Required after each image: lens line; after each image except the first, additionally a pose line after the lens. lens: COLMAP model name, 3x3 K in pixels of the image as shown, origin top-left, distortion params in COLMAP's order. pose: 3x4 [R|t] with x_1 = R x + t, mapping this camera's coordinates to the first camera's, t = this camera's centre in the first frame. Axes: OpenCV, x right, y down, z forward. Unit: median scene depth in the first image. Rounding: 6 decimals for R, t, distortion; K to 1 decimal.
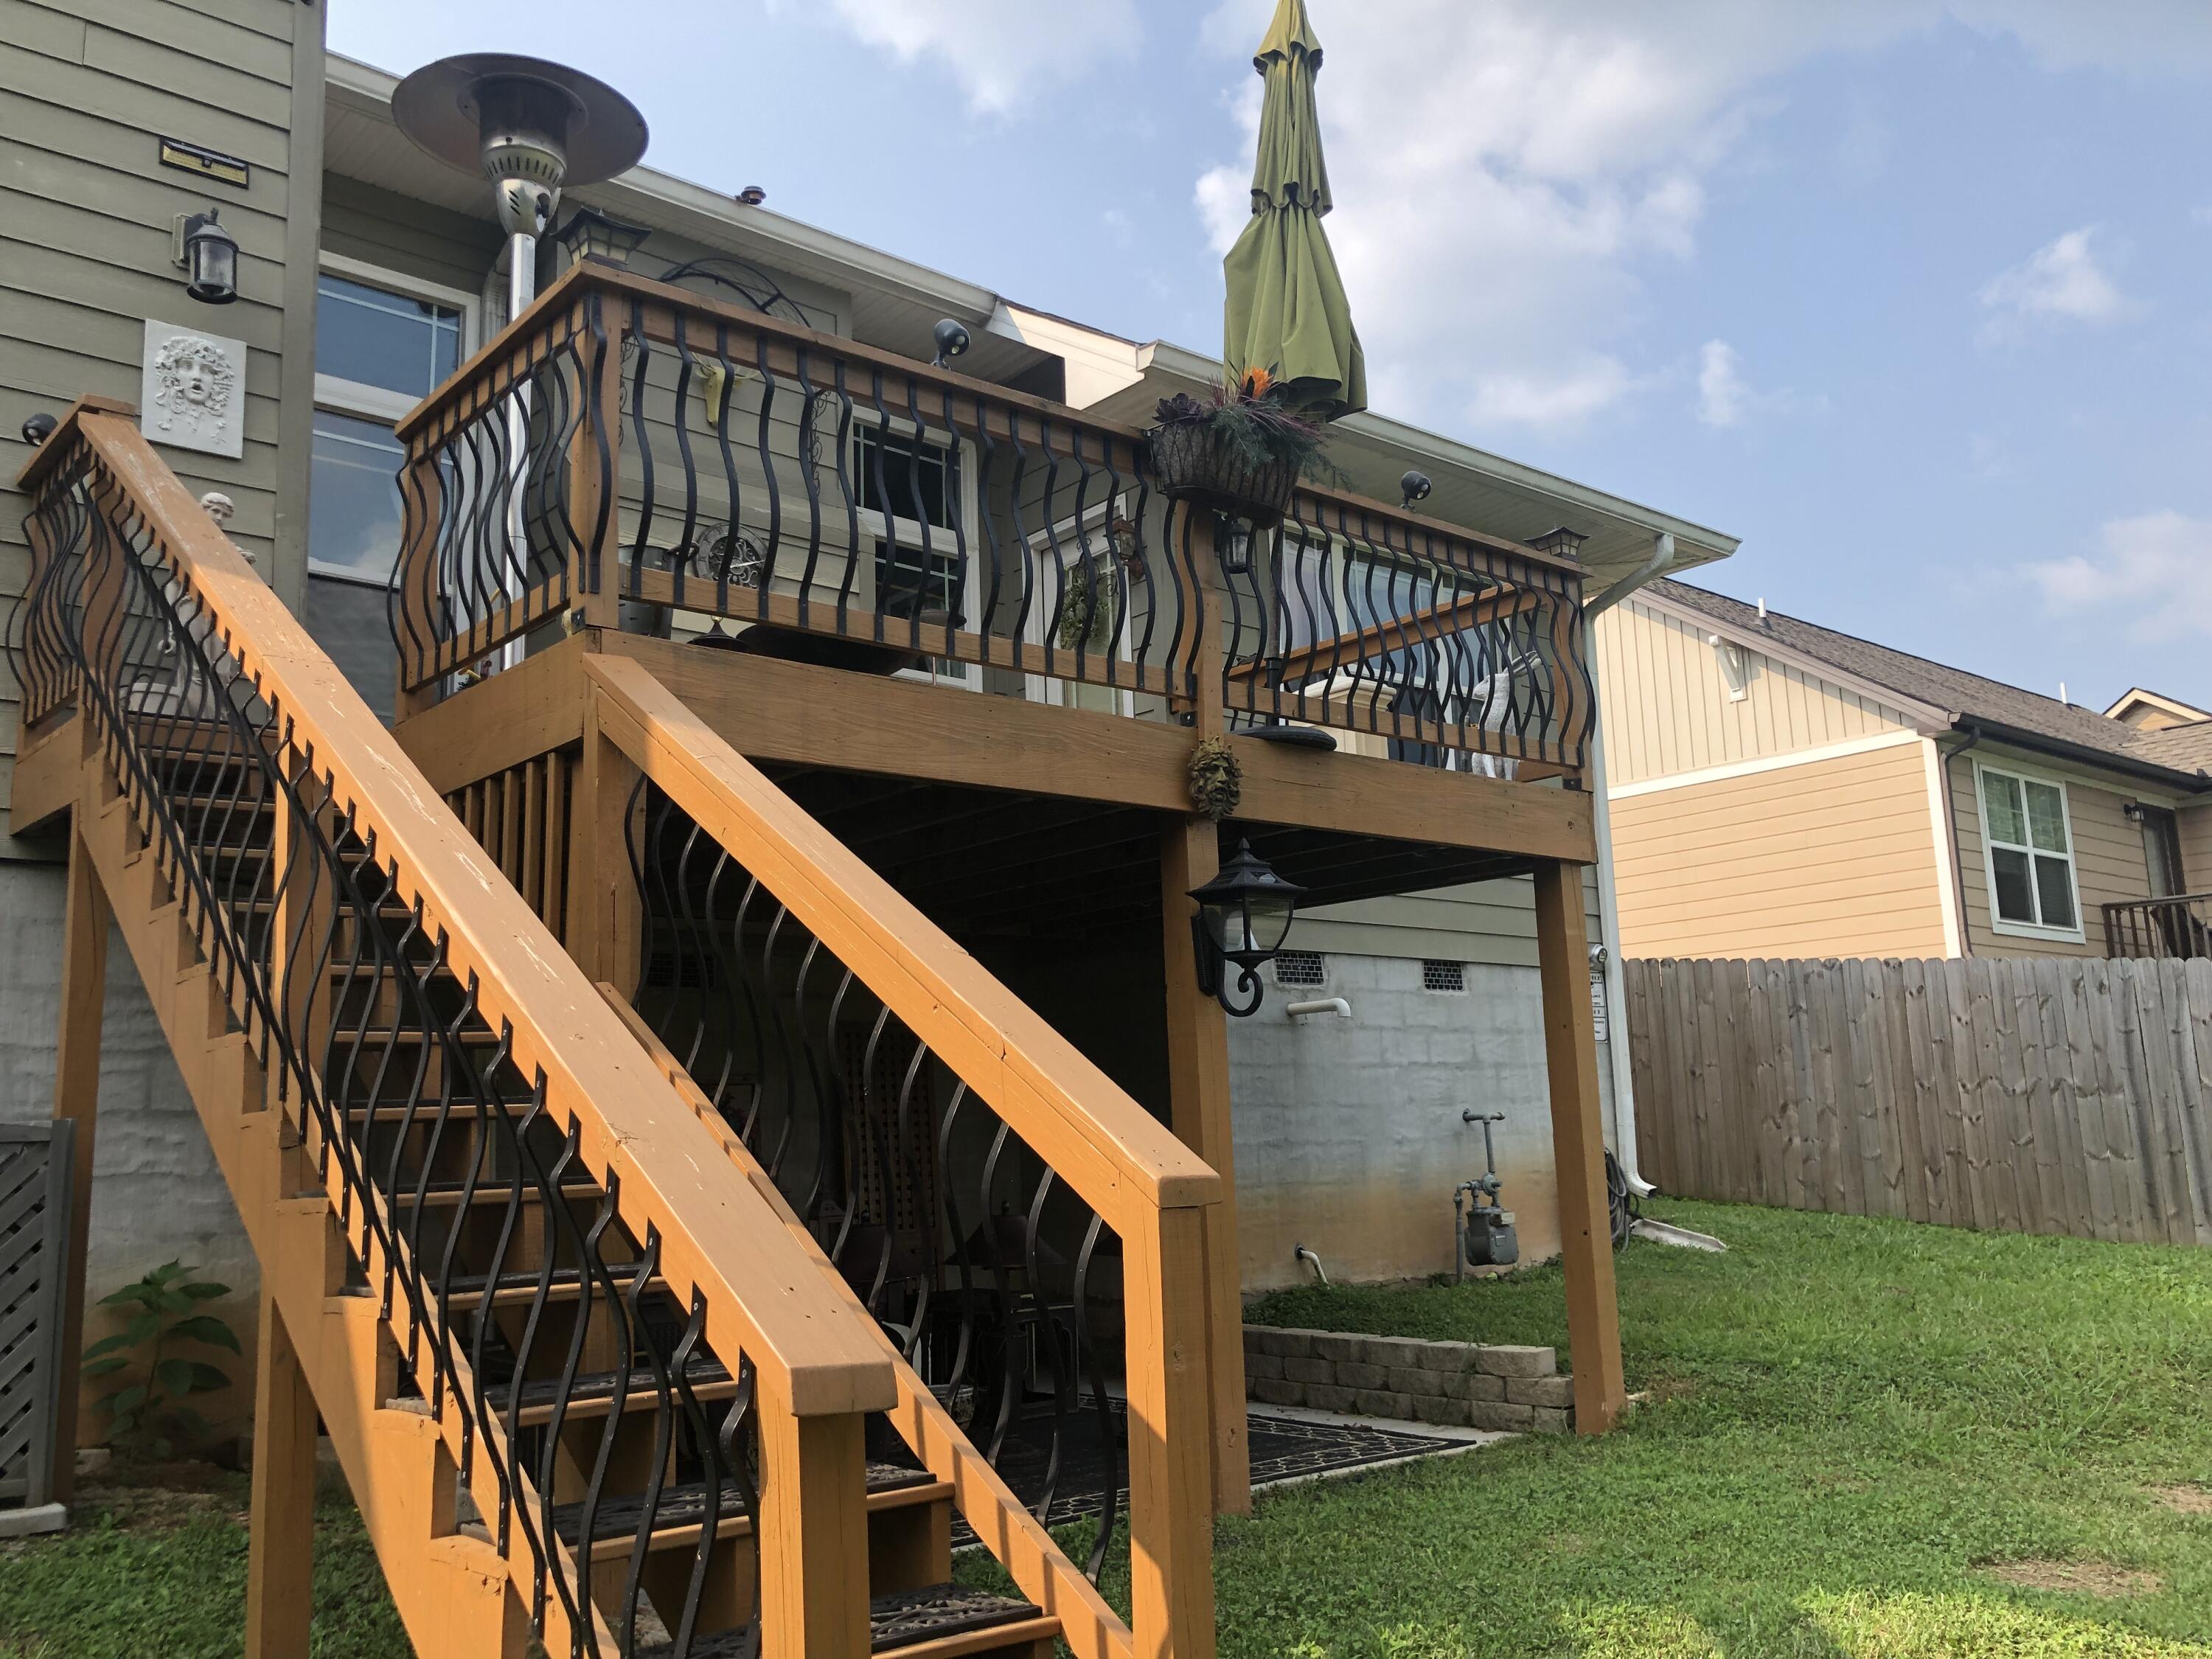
lens RADIAL K [[1793.9, 0, 1101.5], [0, 1793.9, 824.3], [0, 0, 1]] dist [0.007520, -0.001582]
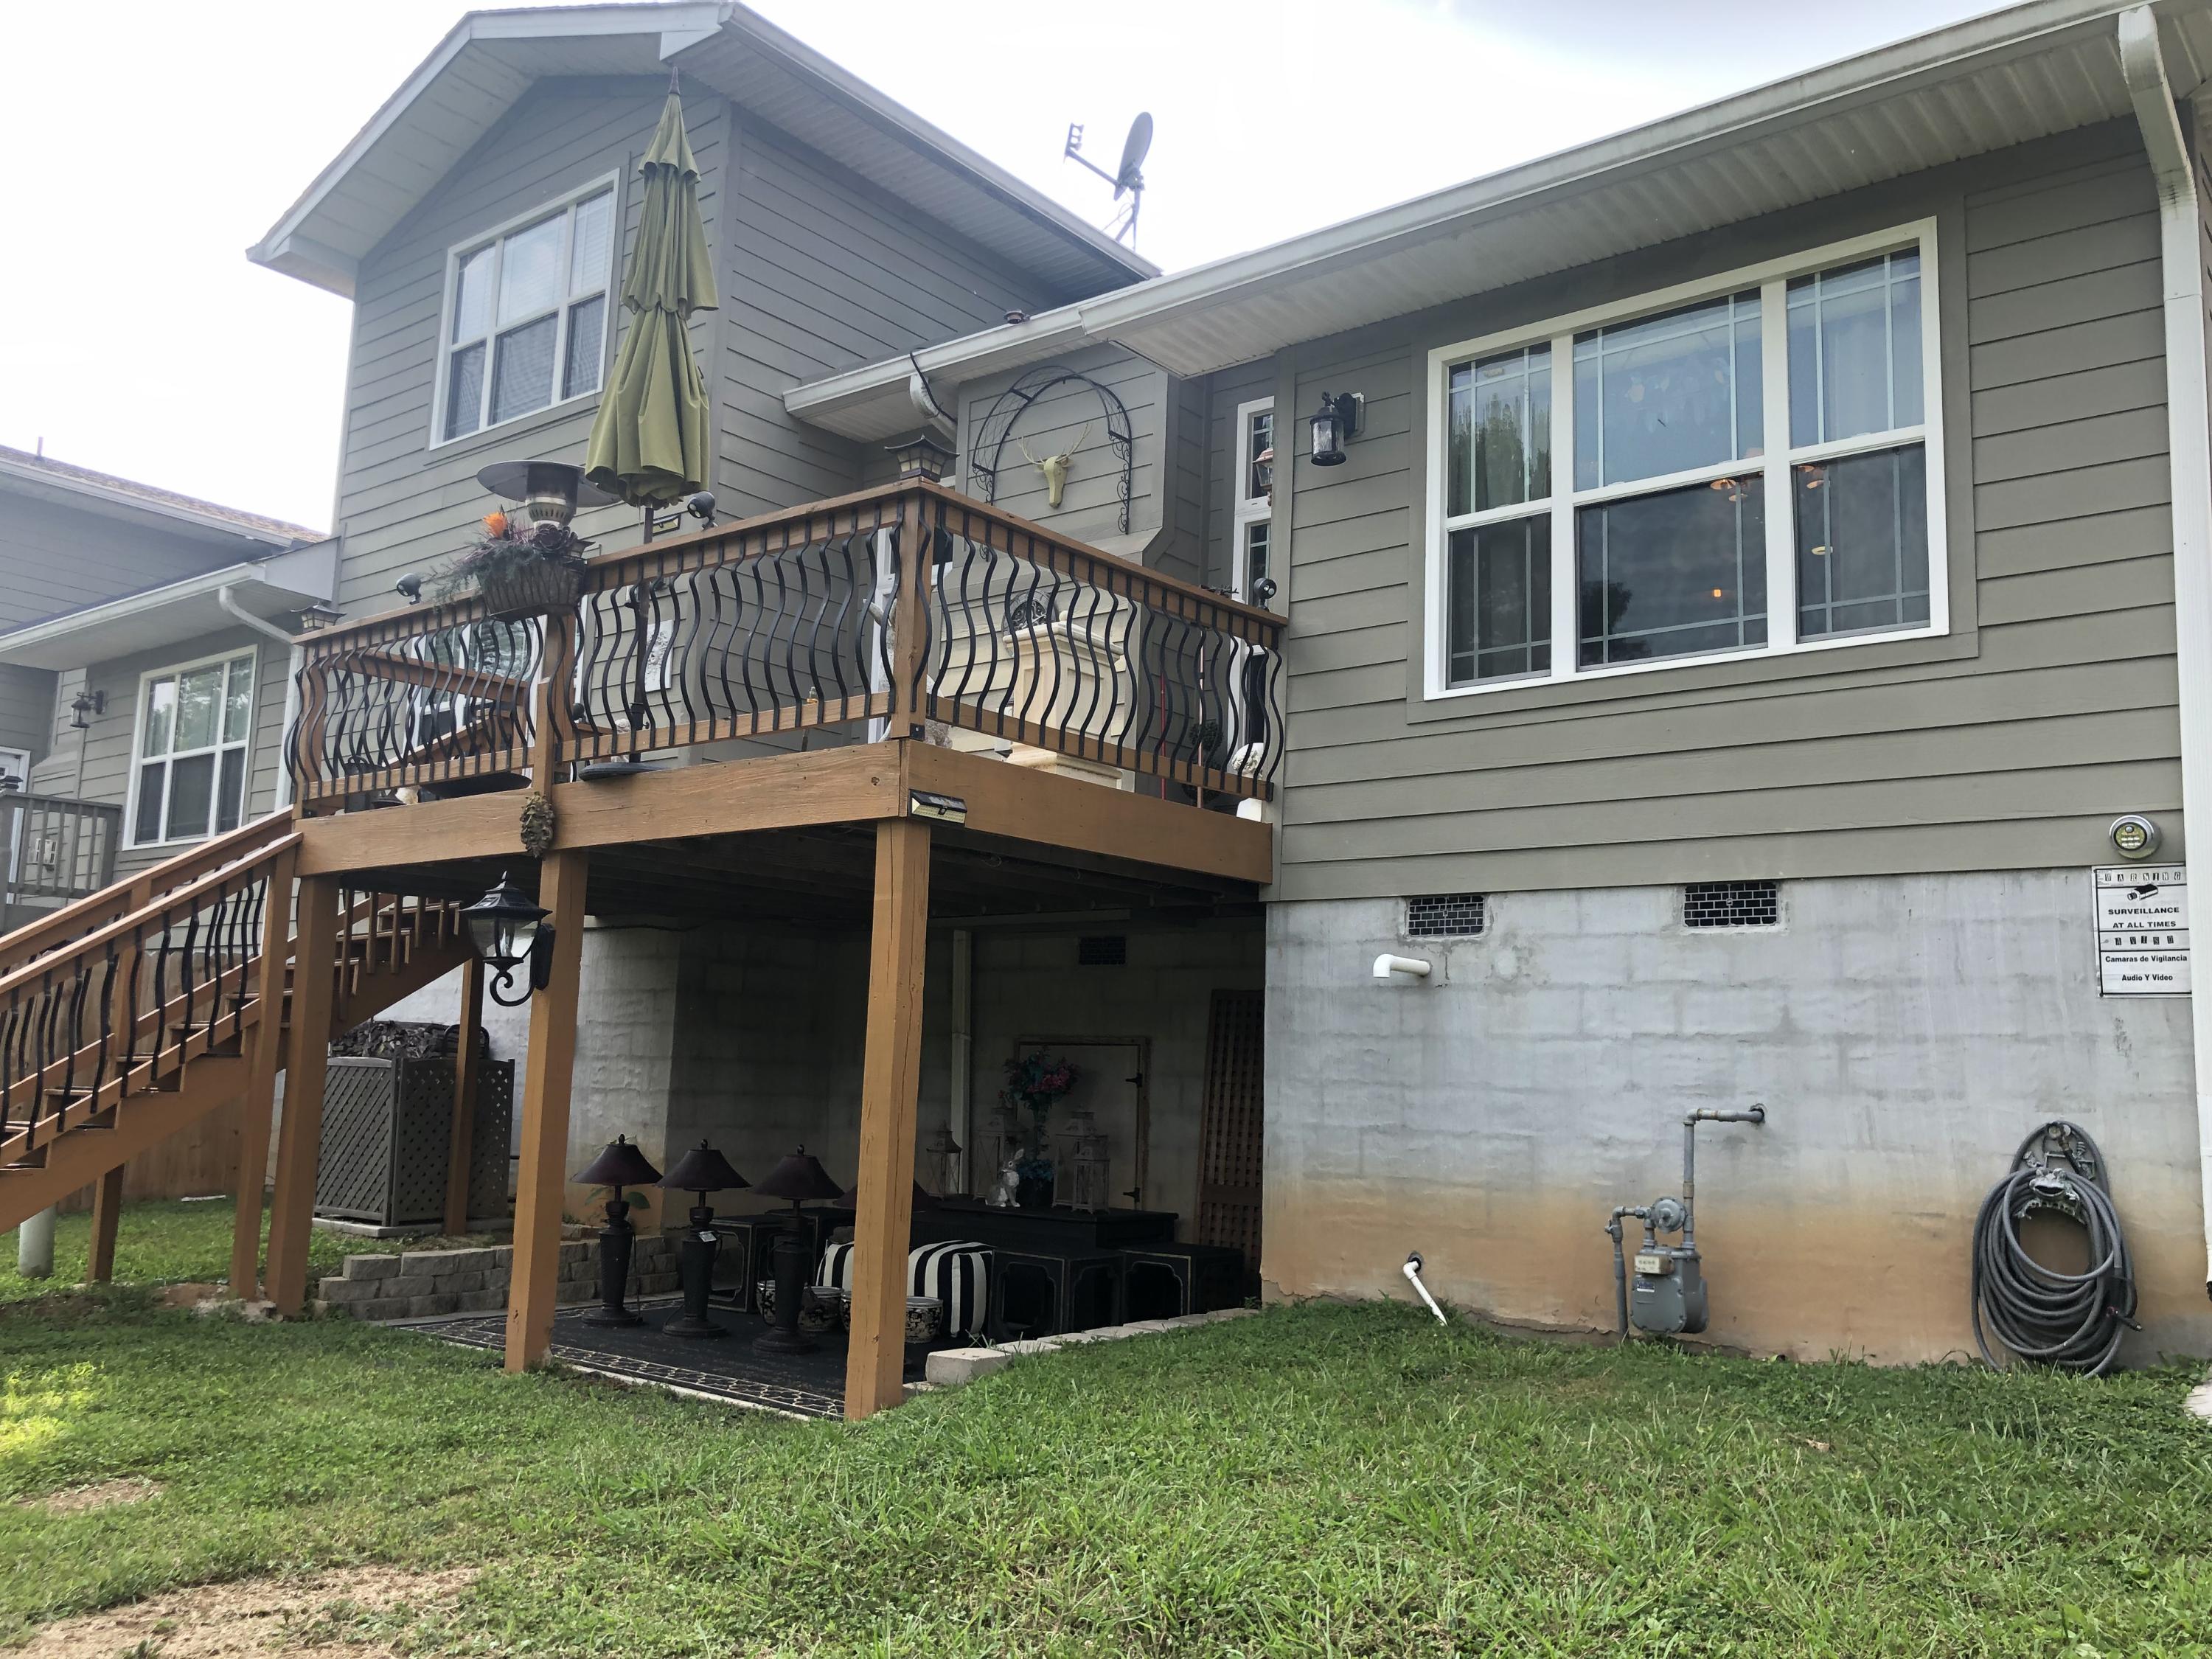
lens RADIAL K [[1793.9, 0, 1101.8], [0, 1793.9, 840.0], [0, 0, 1]] dist [0.007520, -0.001582]
pose [[0.189760, -0.097012, -0.977026, 0.840949], [0.134780, 0.988260, -0.071950, 0.080747], [0.972536, -0.118031, 0.200607, 0.669247]]
